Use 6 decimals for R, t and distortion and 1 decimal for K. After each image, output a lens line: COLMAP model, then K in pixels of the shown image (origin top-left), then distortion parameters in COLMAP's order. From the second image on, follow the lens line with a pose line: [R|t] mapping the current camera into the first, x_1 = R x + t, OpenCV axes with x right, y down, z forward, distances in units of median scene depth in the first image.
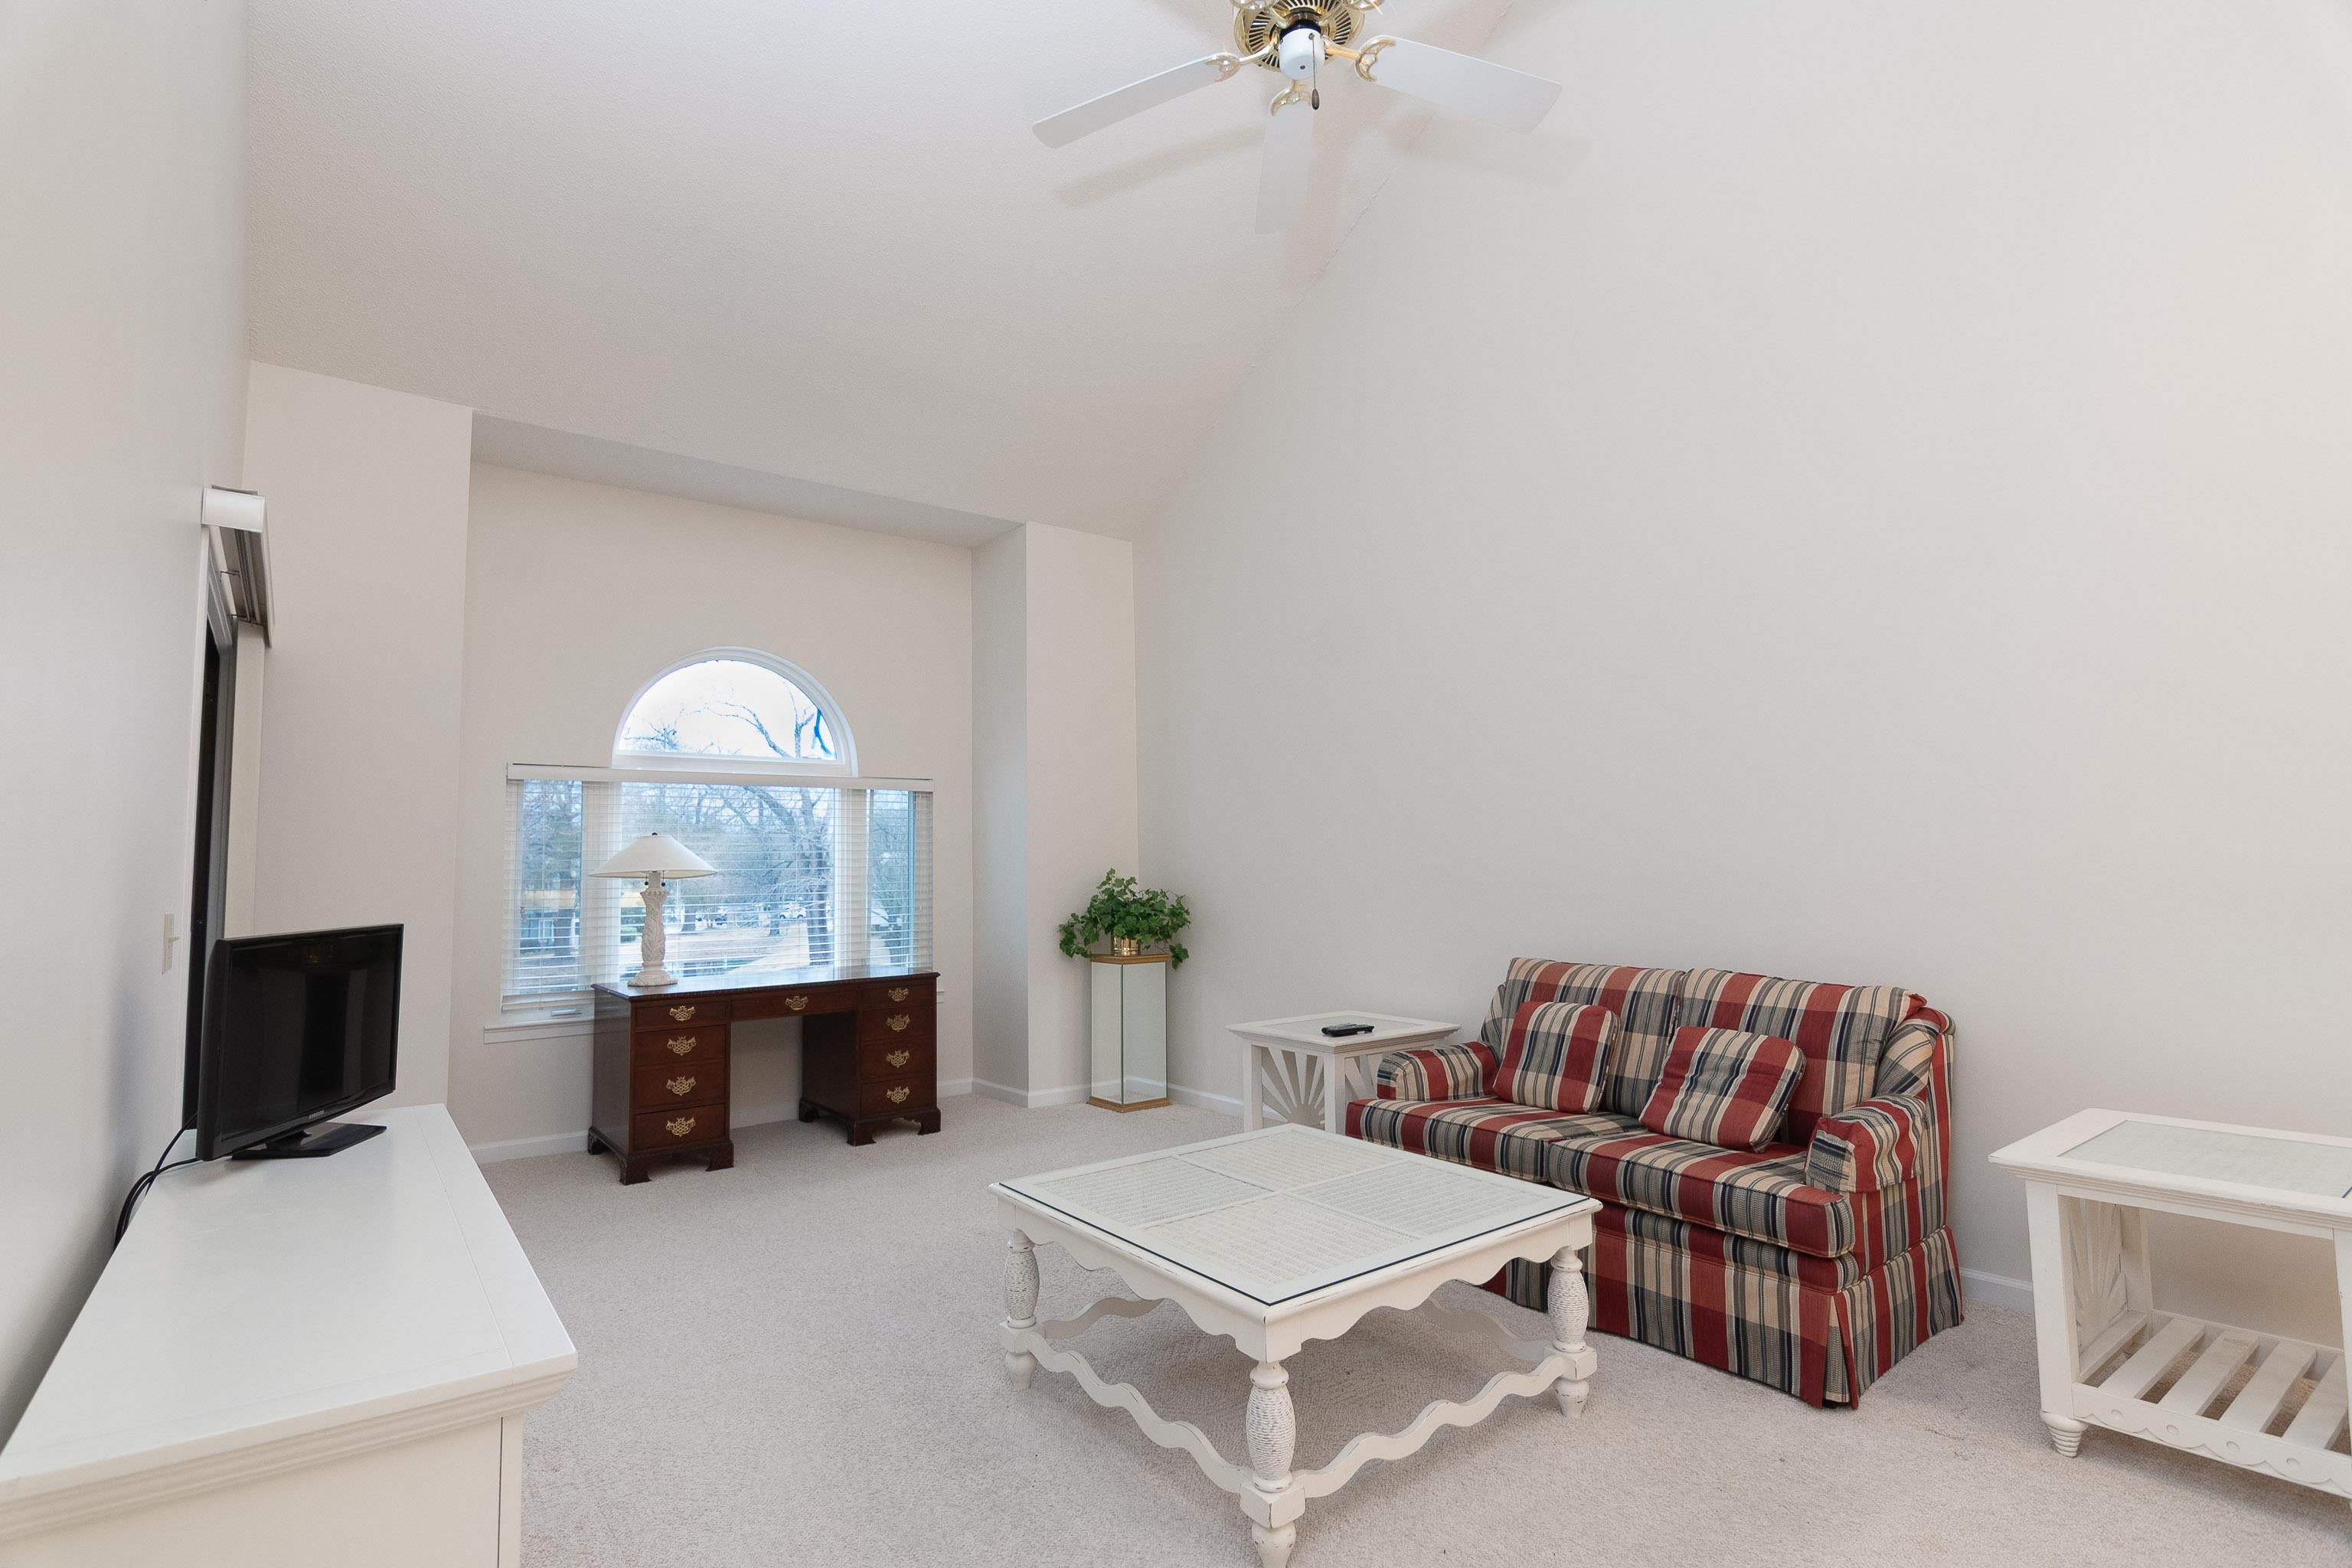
lens RADIAL K [[1142.8, 0, 1176.0], [0, 1142.8, 784.0], [0, 0, 1]] dist [-0.008889, -0.001264]
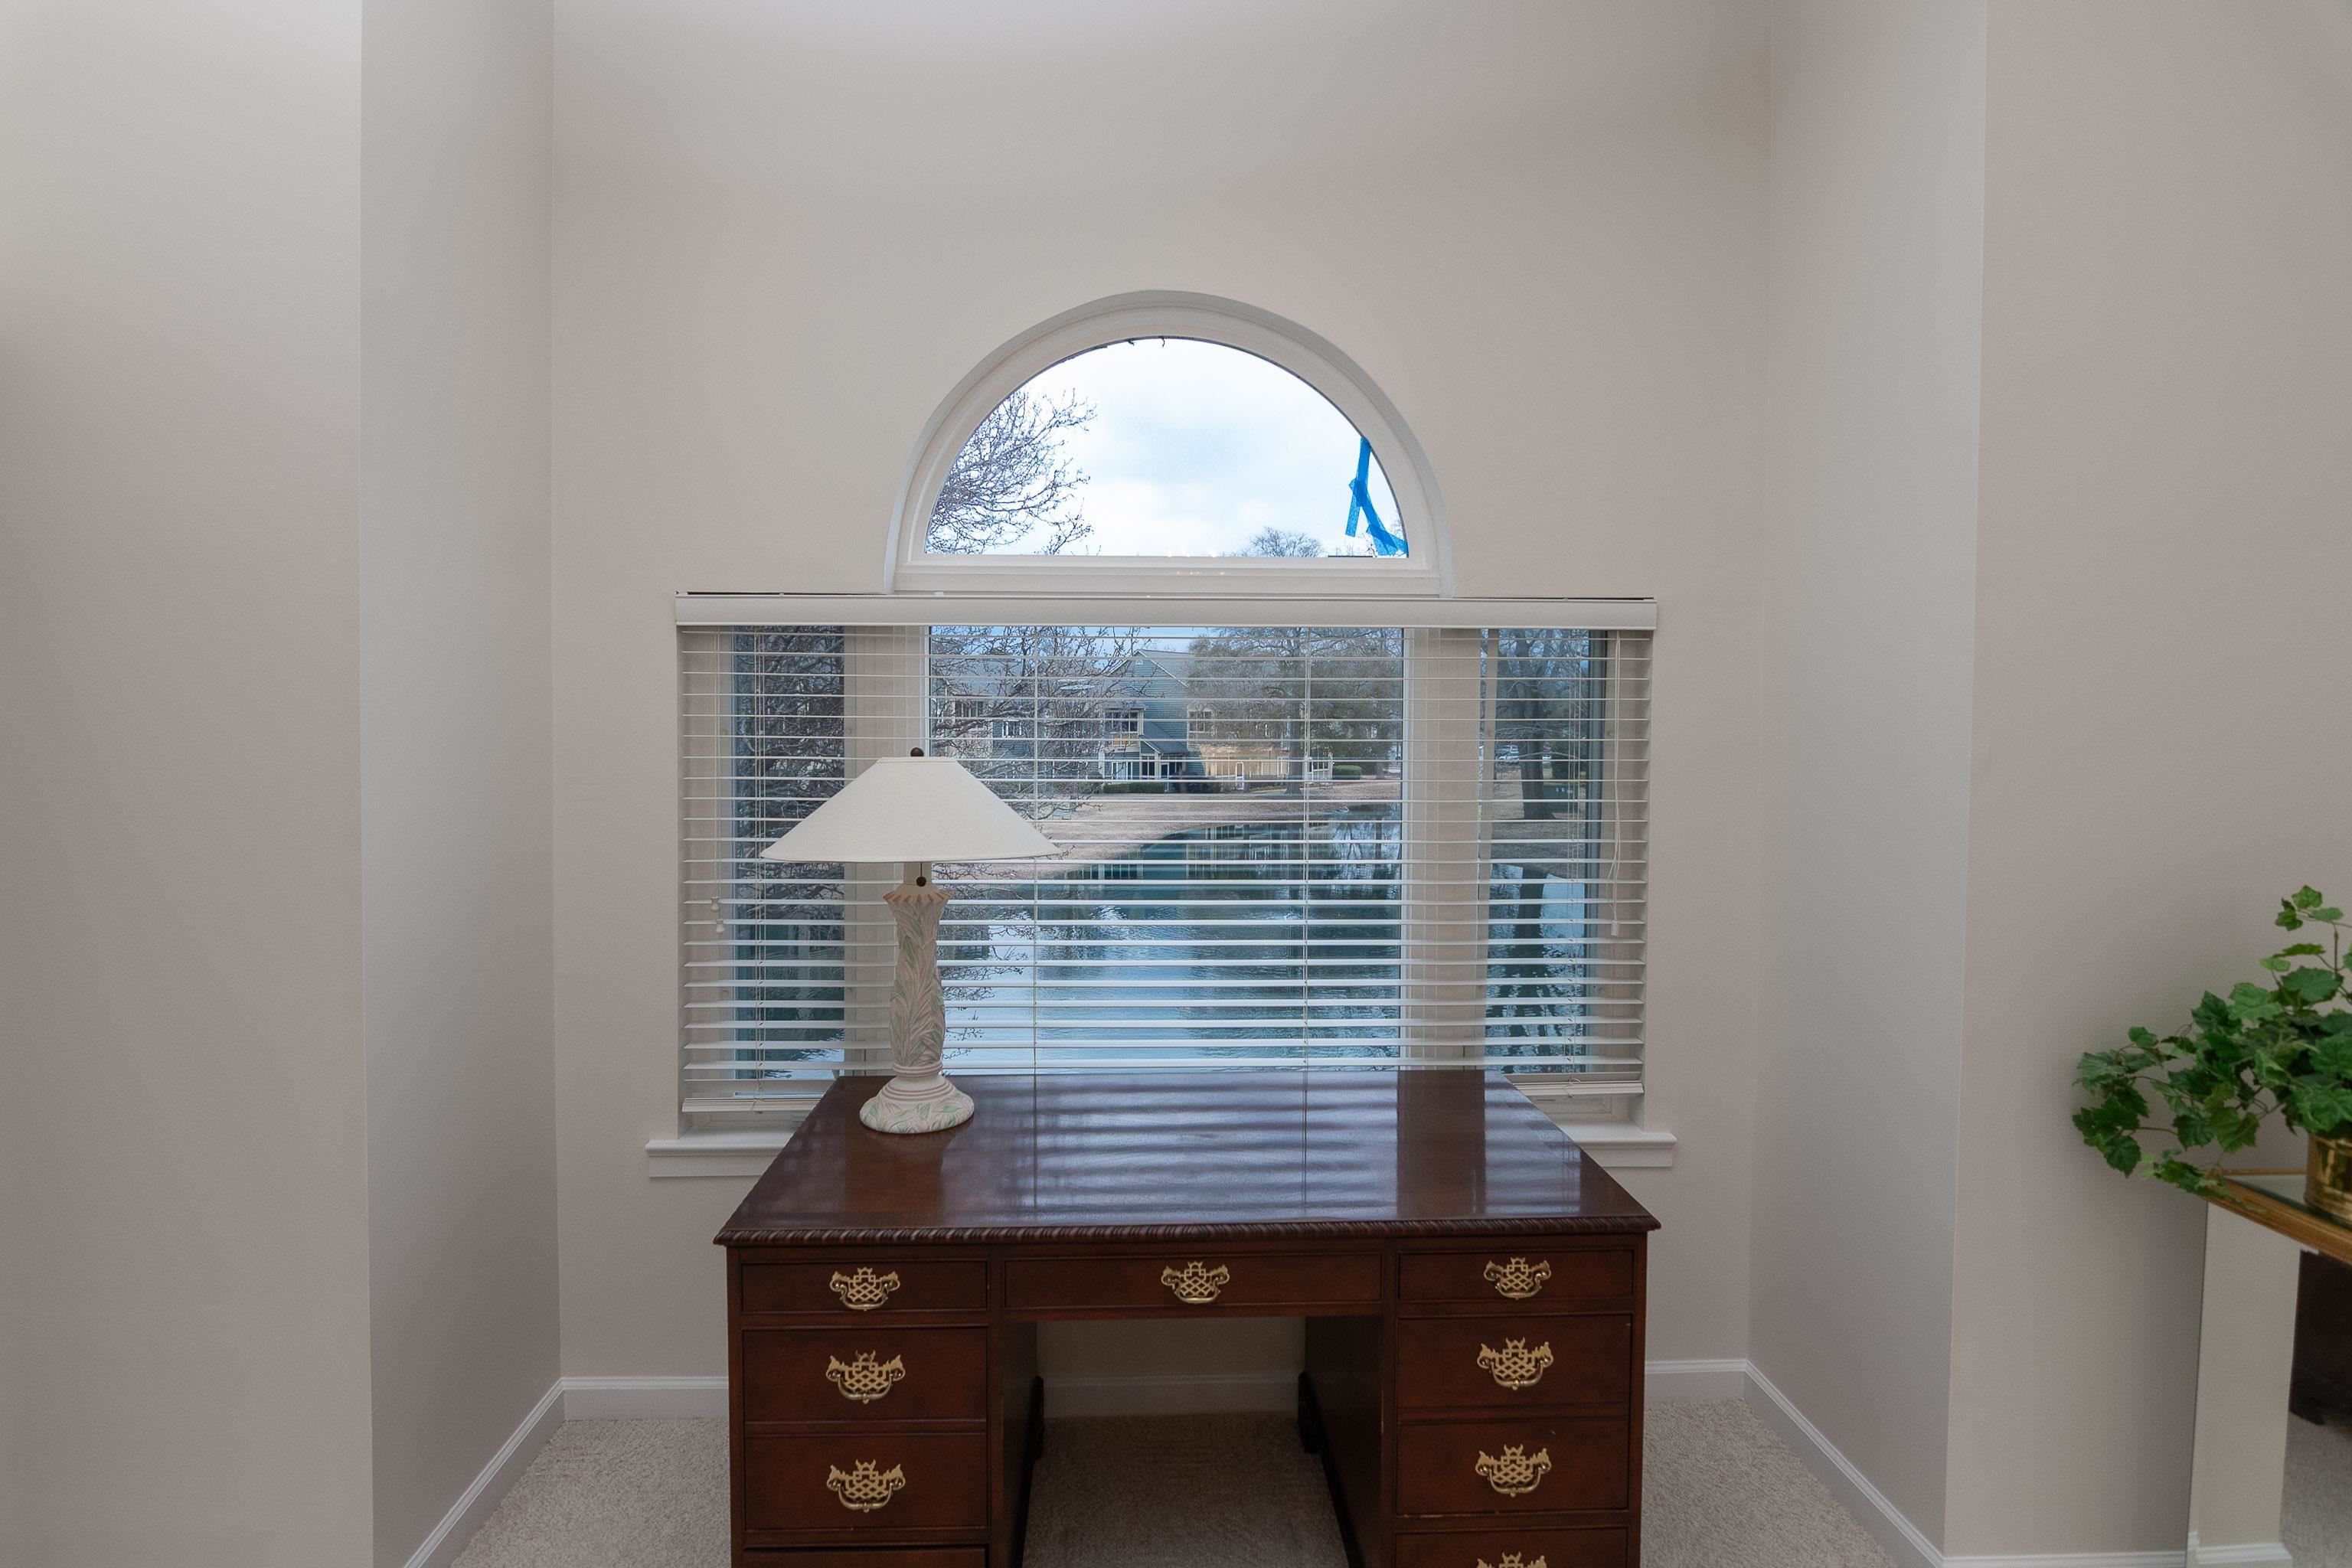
lens RADIAL K [[1154.6, 0, 1167.7], [0, 1154.6, 749.0], [0, 0, 1]] dist [-0.000193, -0.000143]
pose [[0.815812, 0.036852, -0.577141, -0.195012], [0.025658, 0.994678, 0.099782, 0.005629], [0.577747, -0.096212, 0.810525, 0.956296]]
